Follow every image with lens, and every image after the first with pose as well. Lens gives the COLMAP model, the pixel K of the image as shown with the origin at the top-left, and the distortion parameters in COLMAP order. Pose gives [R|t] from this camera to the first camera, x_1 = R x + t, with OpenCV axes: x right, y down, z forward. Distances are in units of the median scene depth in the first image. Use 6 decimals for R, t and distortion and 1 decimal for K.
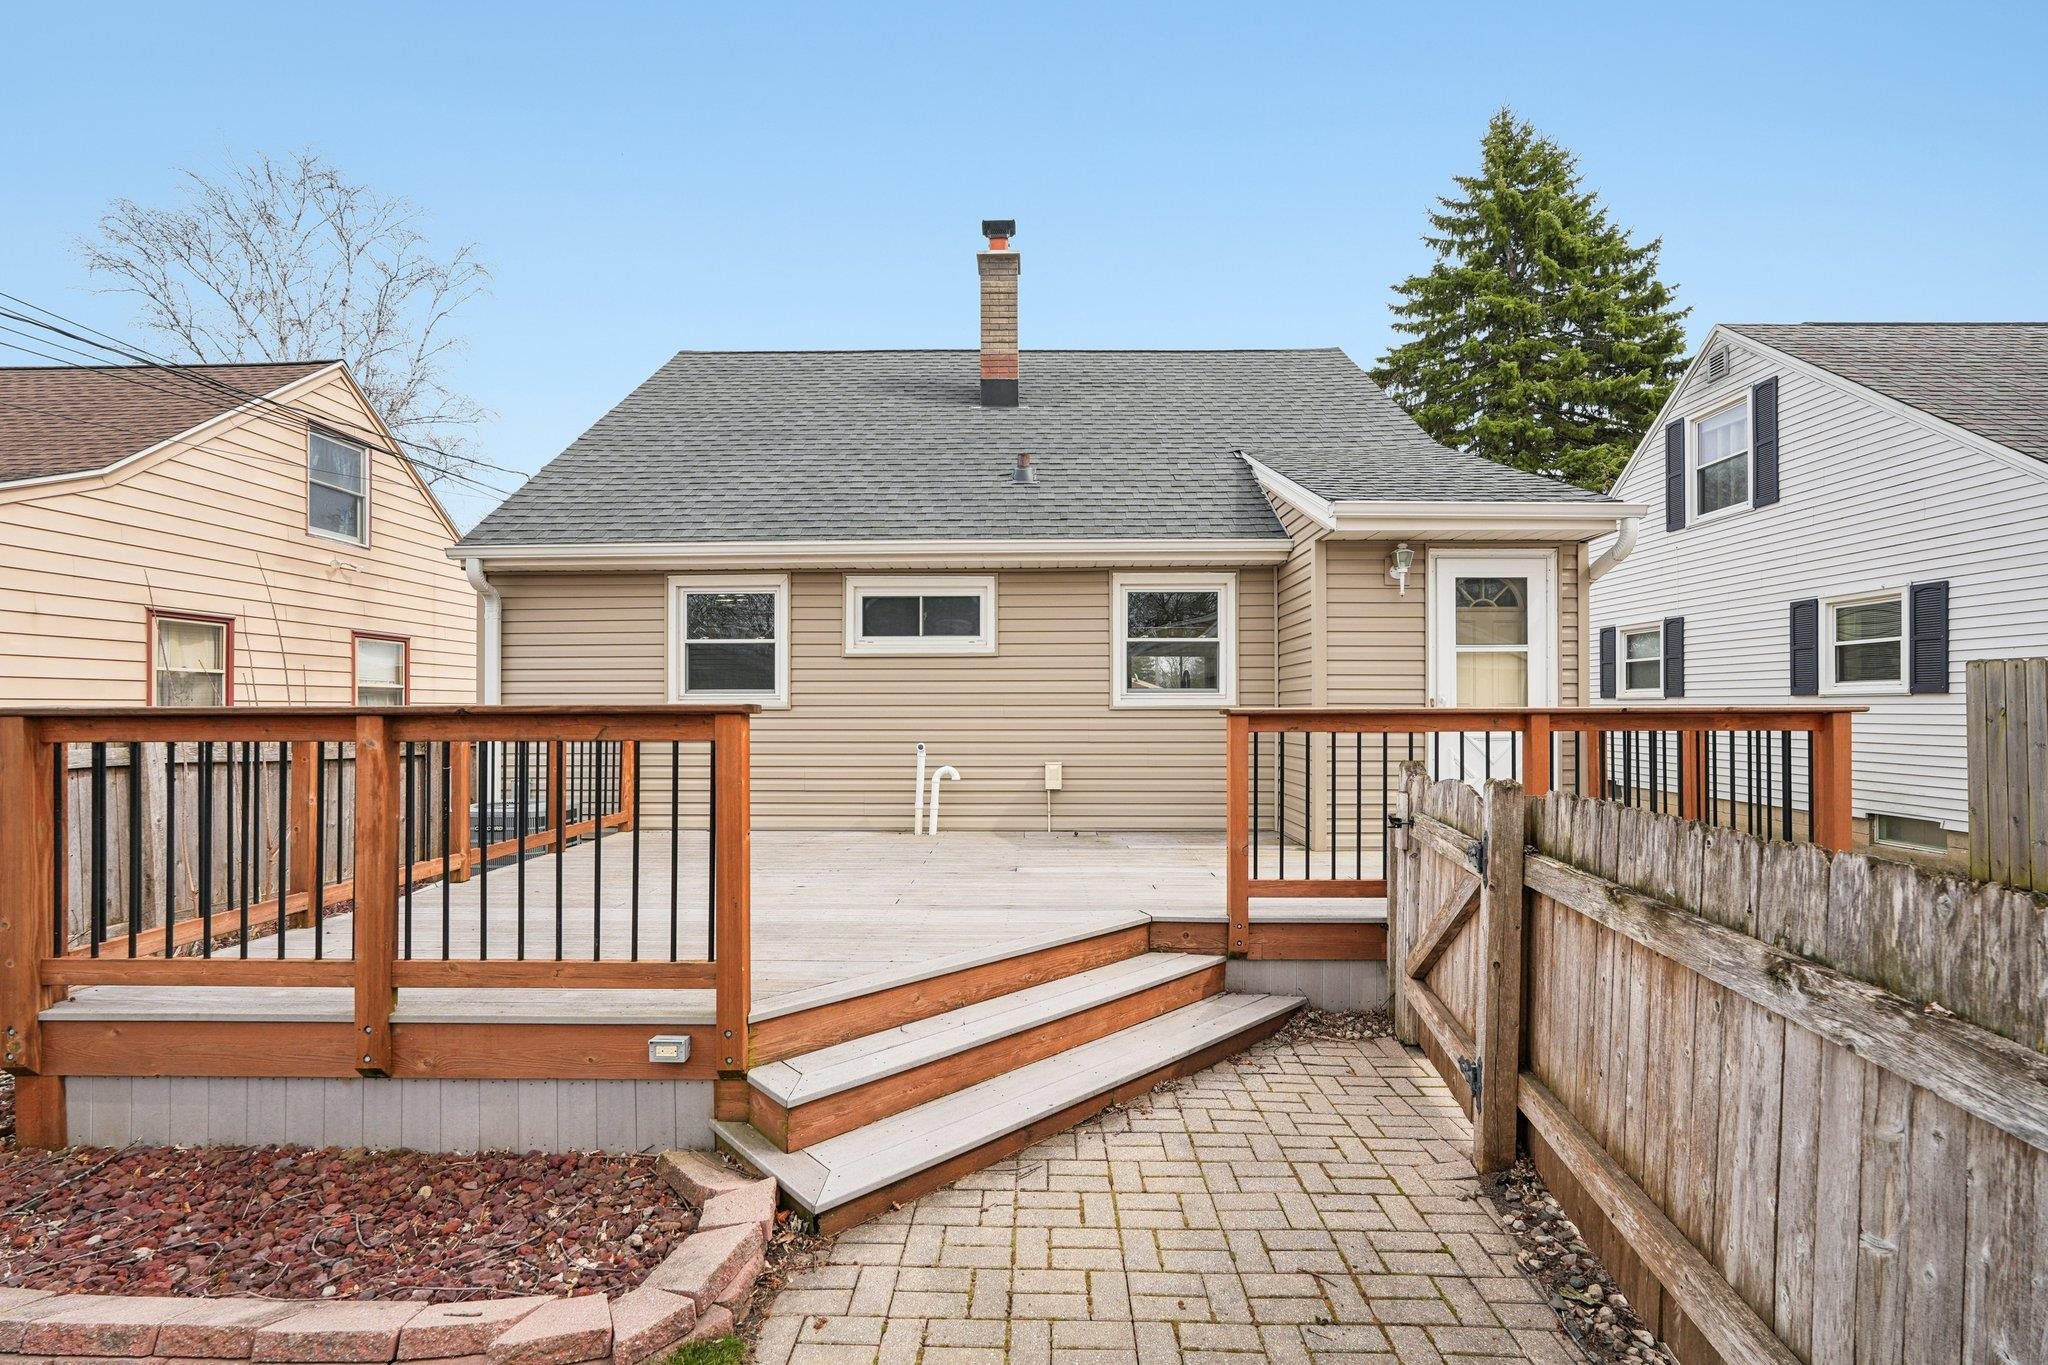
lens RADIAL K [[901.3, 0, 1031.2], [0, 901.3, 705.8], [0, 0, 1]] dist [-0.009770, 0.000565]
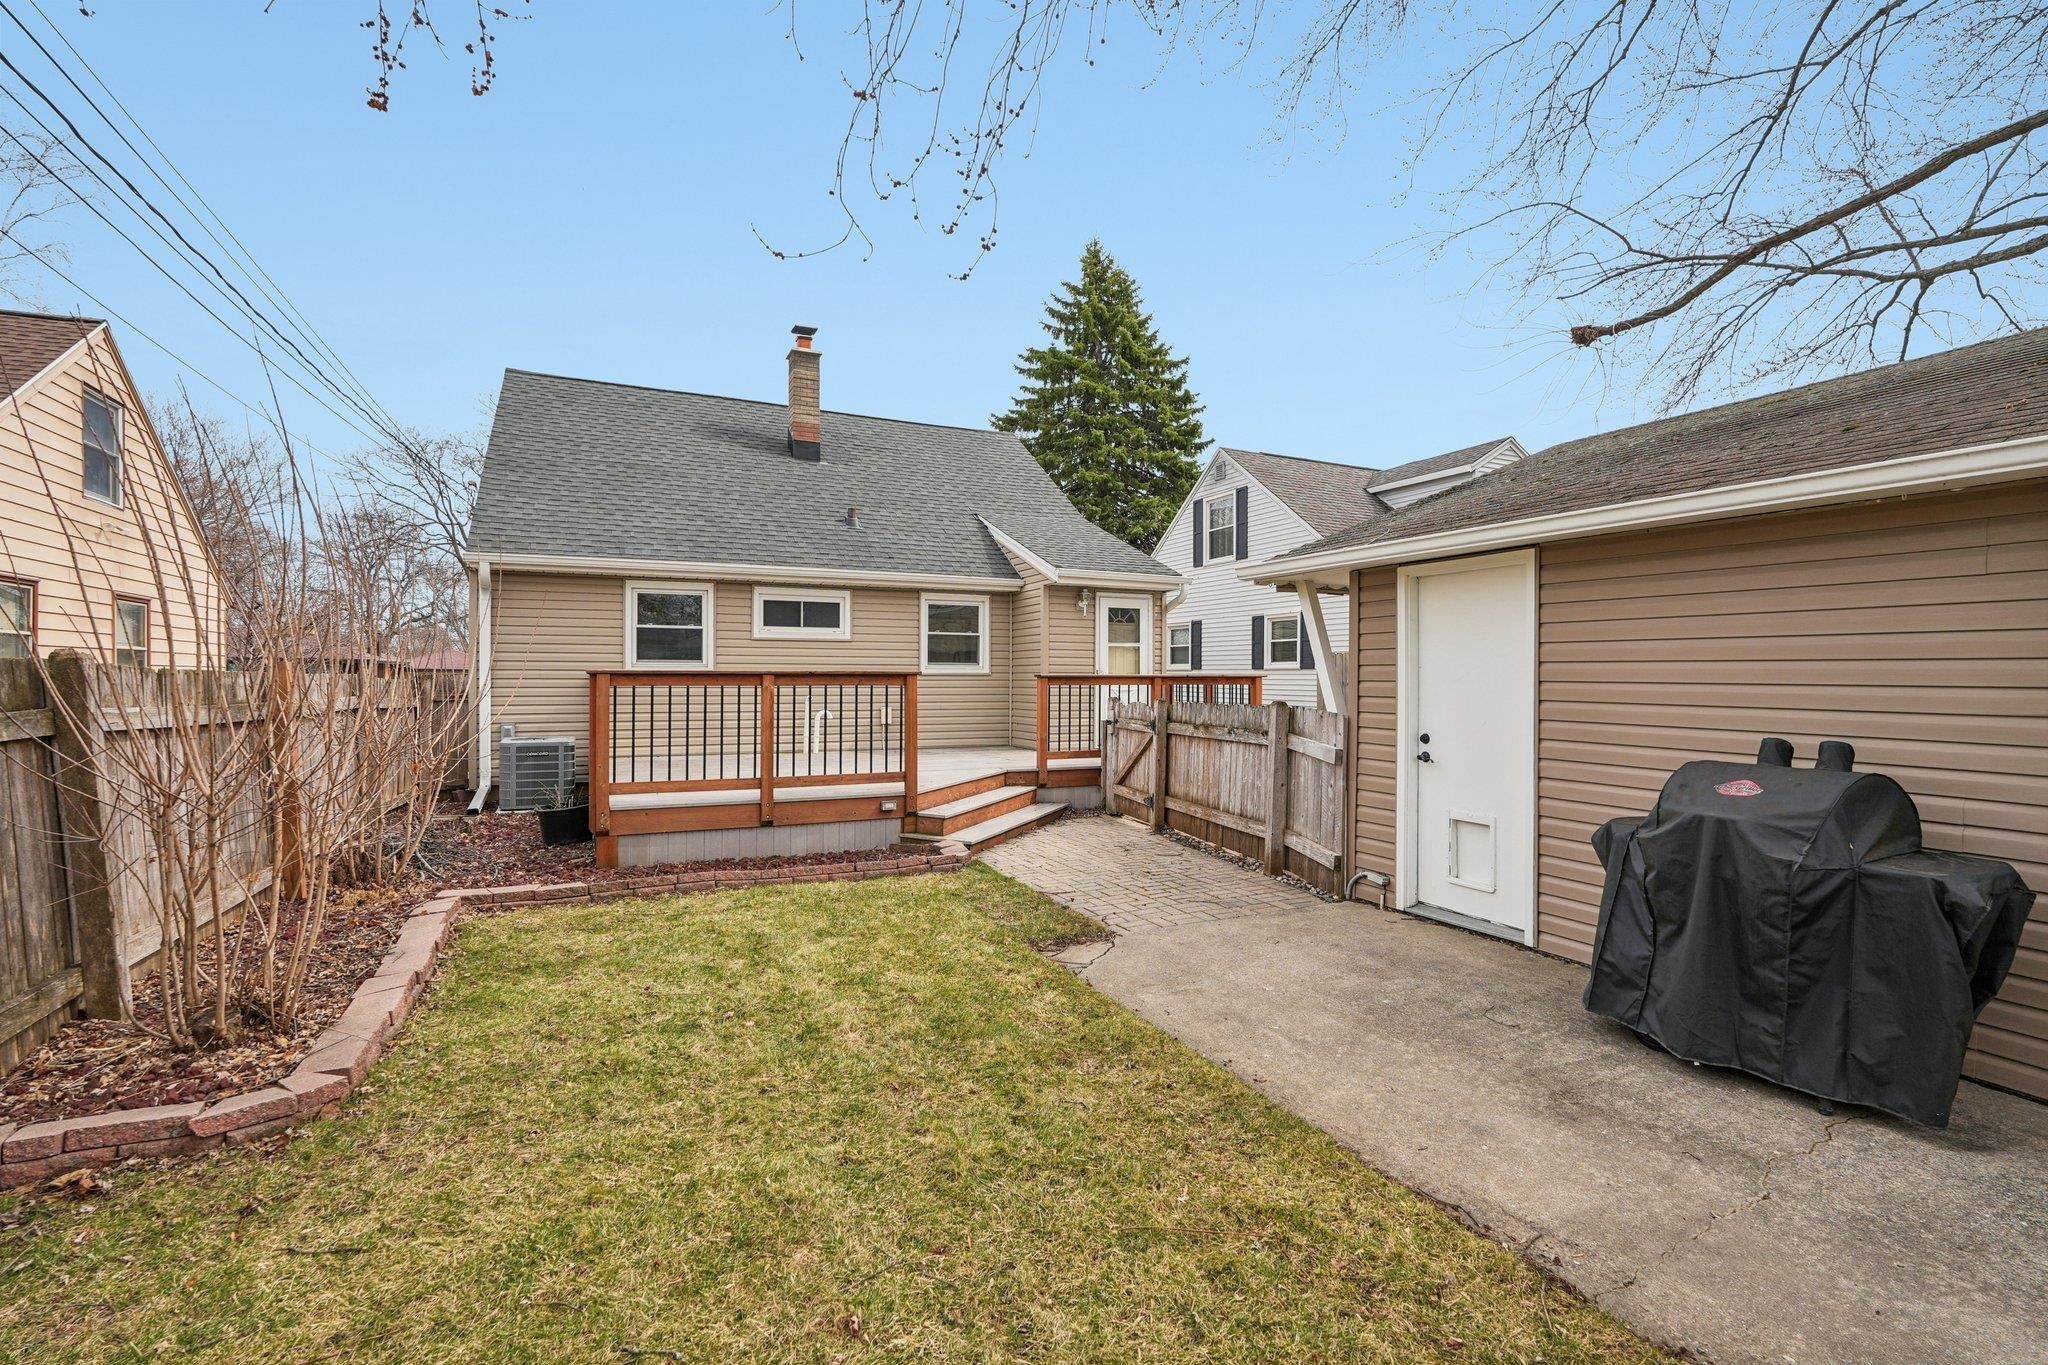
lens RADIAL K [[914.2, 0, 1024.0], [0, 914.2, 682.5], [0, 0, 1]] dist [-0.009039, 0.000232]
pose [[0.902214, 0.002083, 0.431283, -0.454013], [-0.007158, 0.999923, 0.010145, -0.000173], [-0.431229, -0.012240, 0.902160, -0.587519]]
